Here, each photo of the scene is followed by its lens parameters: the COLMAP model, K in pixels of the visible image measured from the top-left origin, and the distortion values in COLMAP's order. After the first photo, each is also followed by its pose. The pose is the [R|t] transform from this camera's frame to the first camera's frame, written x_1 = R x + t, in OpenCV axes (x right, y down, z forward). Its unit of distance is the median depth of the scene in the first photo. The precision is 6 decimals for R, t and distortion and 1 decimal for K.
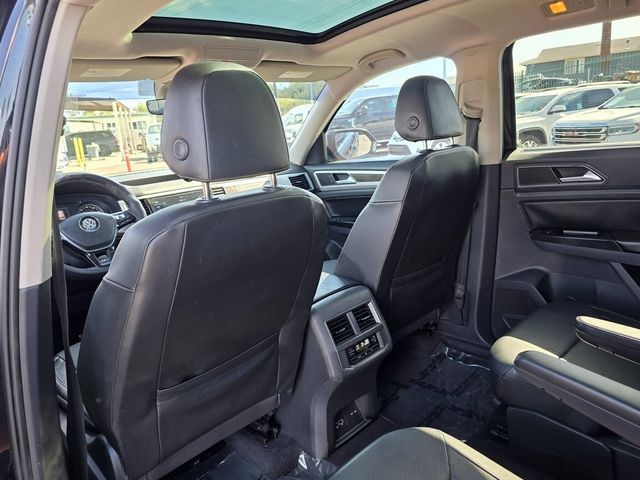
lens RADIAL K [[470.0, 0, 314.3], [0, 470.0, 234.7], [0, 0, 1]] dist [0.039390, -0.000519]
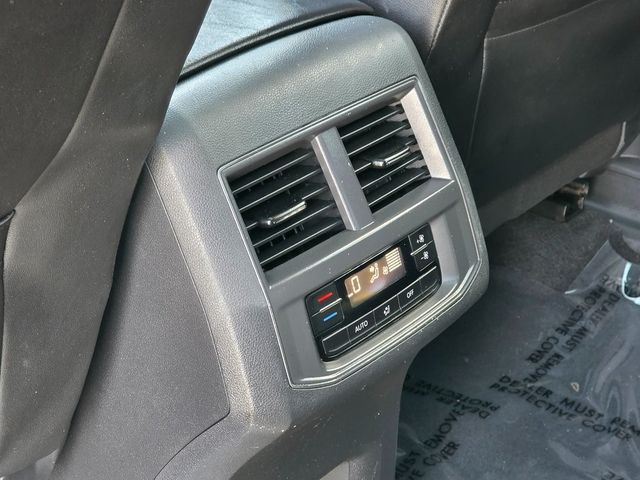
lens RADIAL K [[1508.4, 0, 320.1], [0, 1508.4, 240.0], [0, 0, 1]] dist [0.055475, 0.000000]
pose [[0.989390, 0.023078, 0.143443, -0.025083], [-0.057481, 0.968923, 0.240591, 0.037281], [-0.133433, -0.246284, 0.959969, 0.263909]]
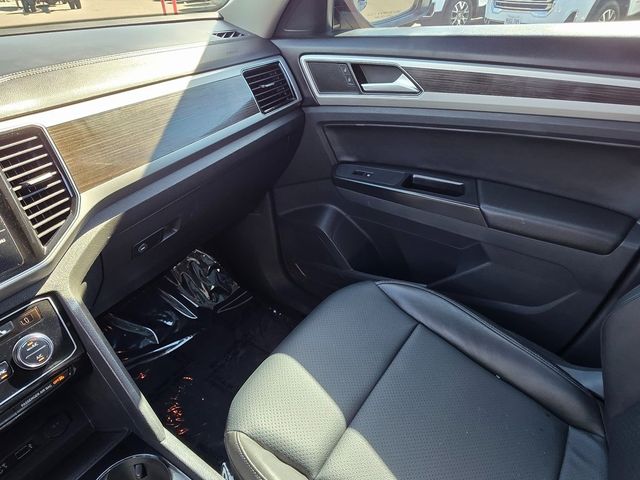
lens RADIAL K [[429.0, 0, 316.2], [0, 429.0, 234.2], [0, 0, 1]] dist [-0.011039, -0.002439]
pose [[0.977686, -0.069690, 0.198177, -0.114885], [0.004771, 0.950493, 0.310708, -0.159310], [-0.210019, -0.302830, 0.929616, 0.935498]]
